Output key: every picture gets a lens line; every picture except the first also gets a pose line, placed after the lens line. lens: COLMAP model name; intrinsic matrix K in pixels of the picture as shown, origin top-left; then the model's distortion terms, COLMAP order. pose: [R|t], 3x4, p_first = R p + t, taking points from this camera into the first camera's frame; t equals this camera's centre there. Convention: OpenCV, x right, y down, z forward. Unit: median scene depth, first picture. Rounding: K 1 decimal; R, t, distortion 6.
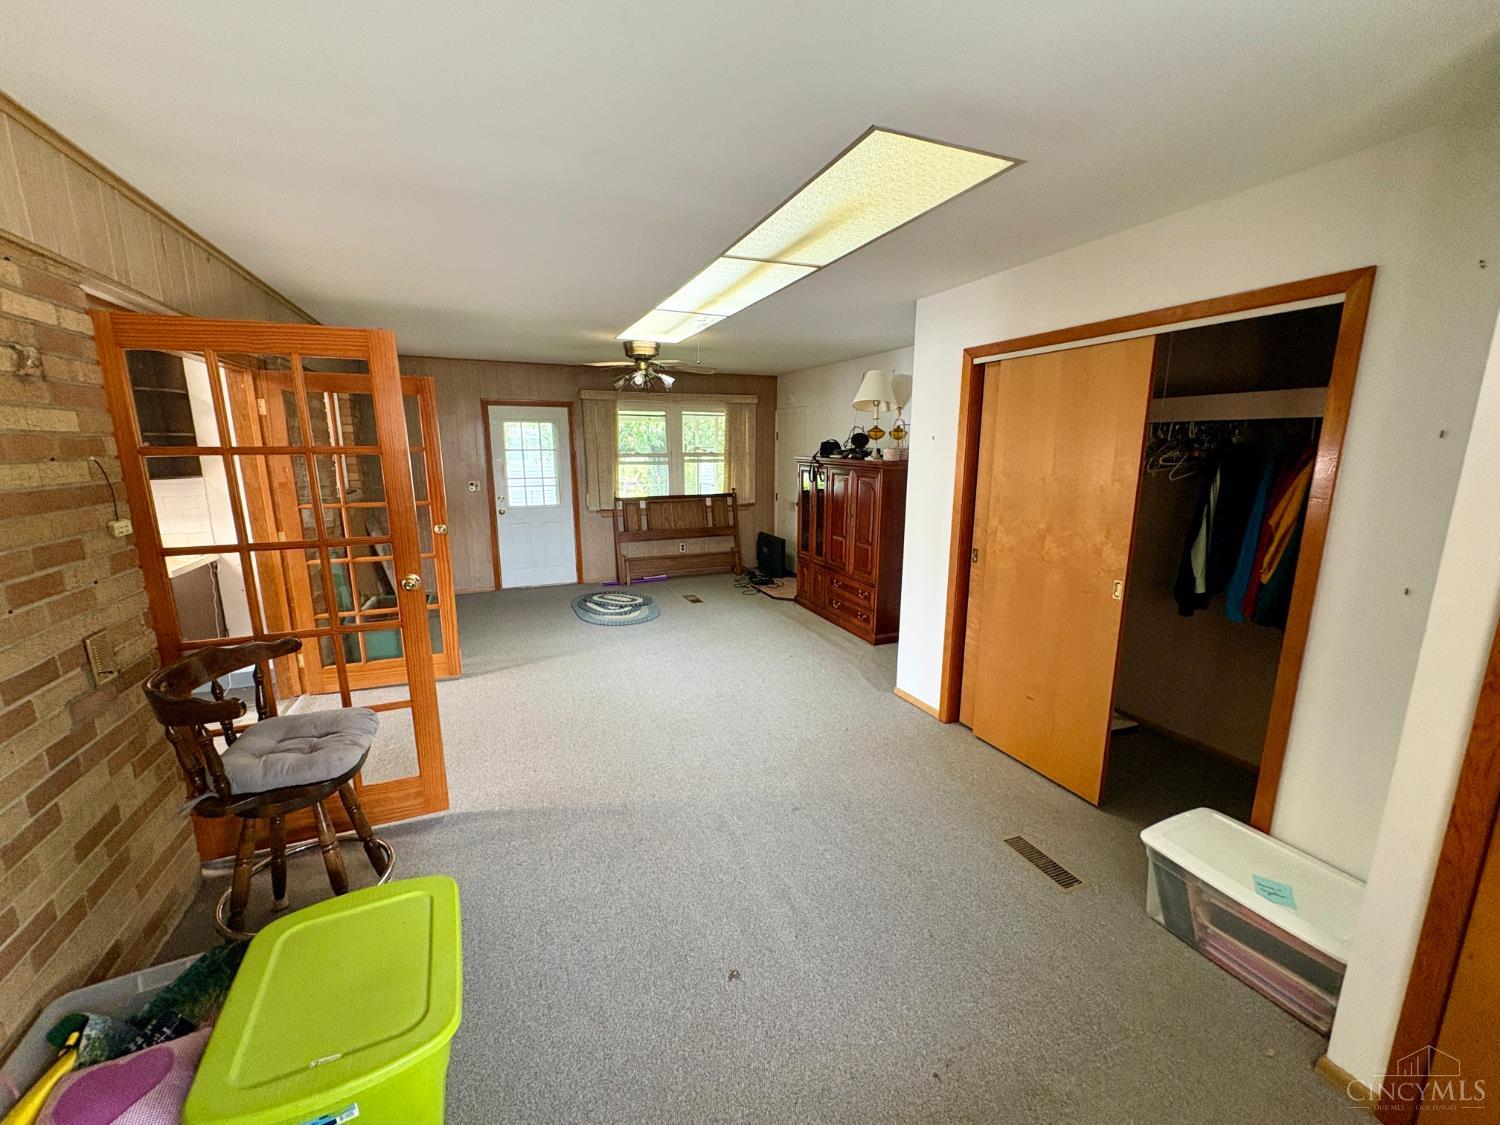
lens RADIAL K [[600.3, 0, 752.7], [0, 600.3, 564.2], [0, 0, 1]] dist [0.010131, -0.000069]
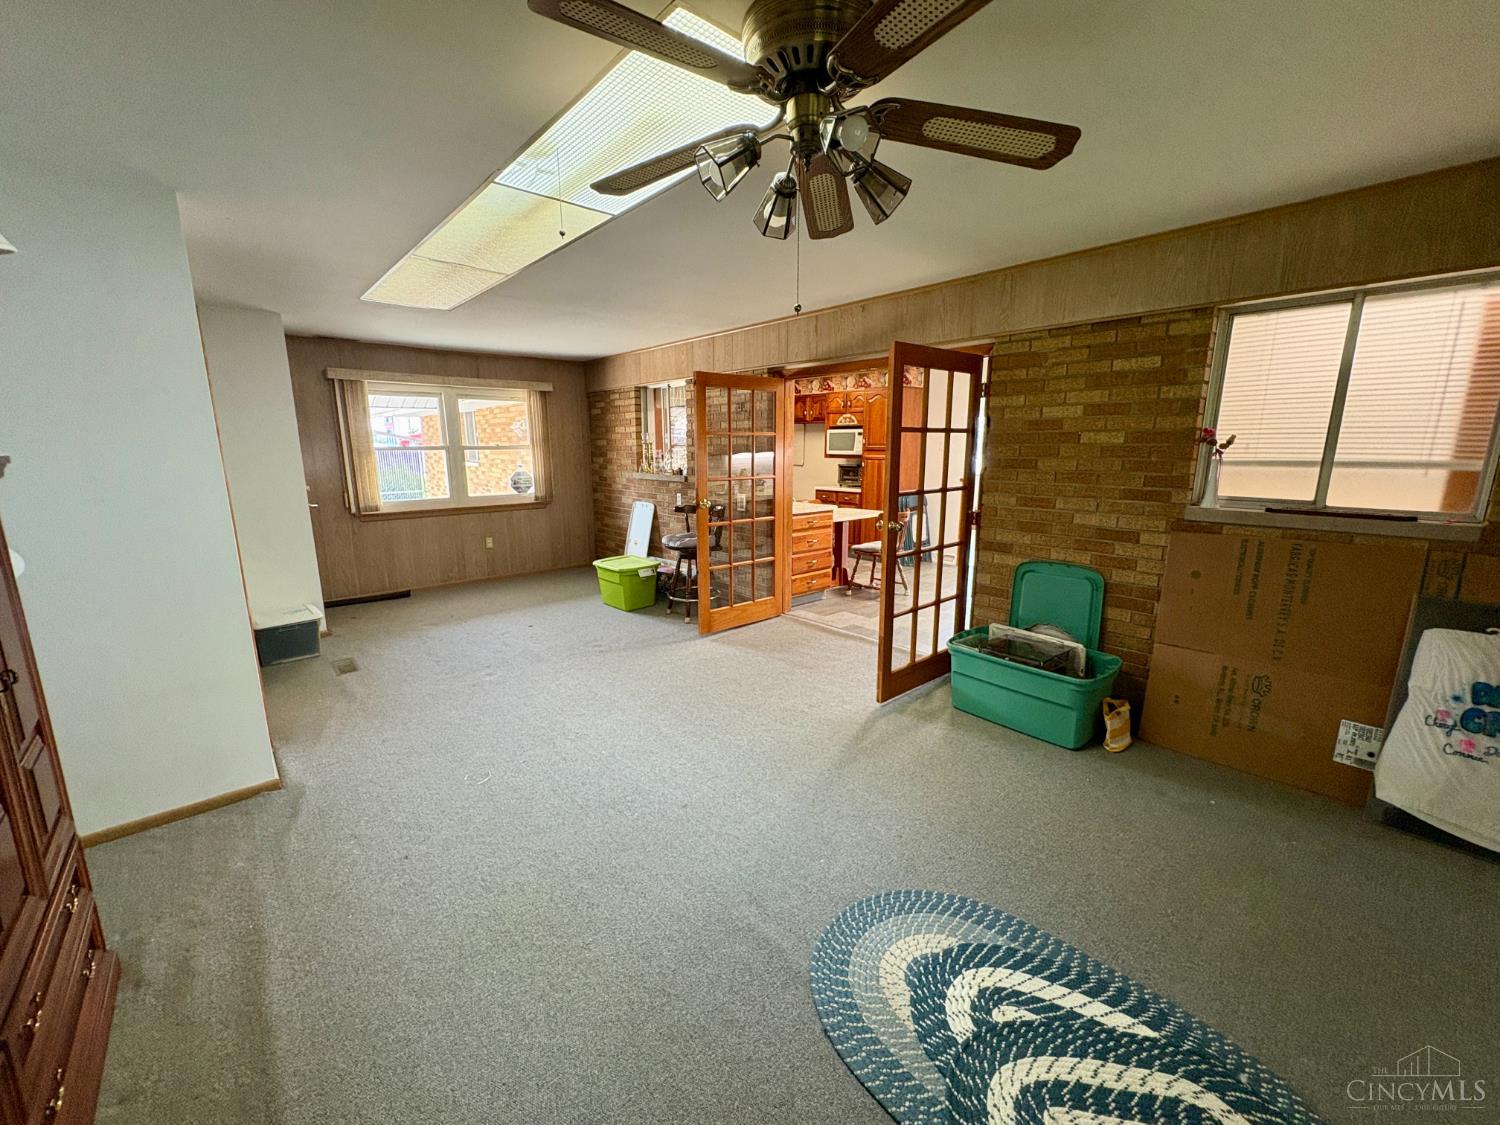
lens RADIAL K [[600.3, 0, 748.9], [0, 600.3, 560.9], [0, 0, 1]] dist [0.010131, -0.000069]
pose [[-0.950388, 0.064148, -0.304380, -0.055523], [-0.057380, 0.925561, 0.374224, -0.236167], [0.305728, 0.373124, -0.875962, 1.258386]]
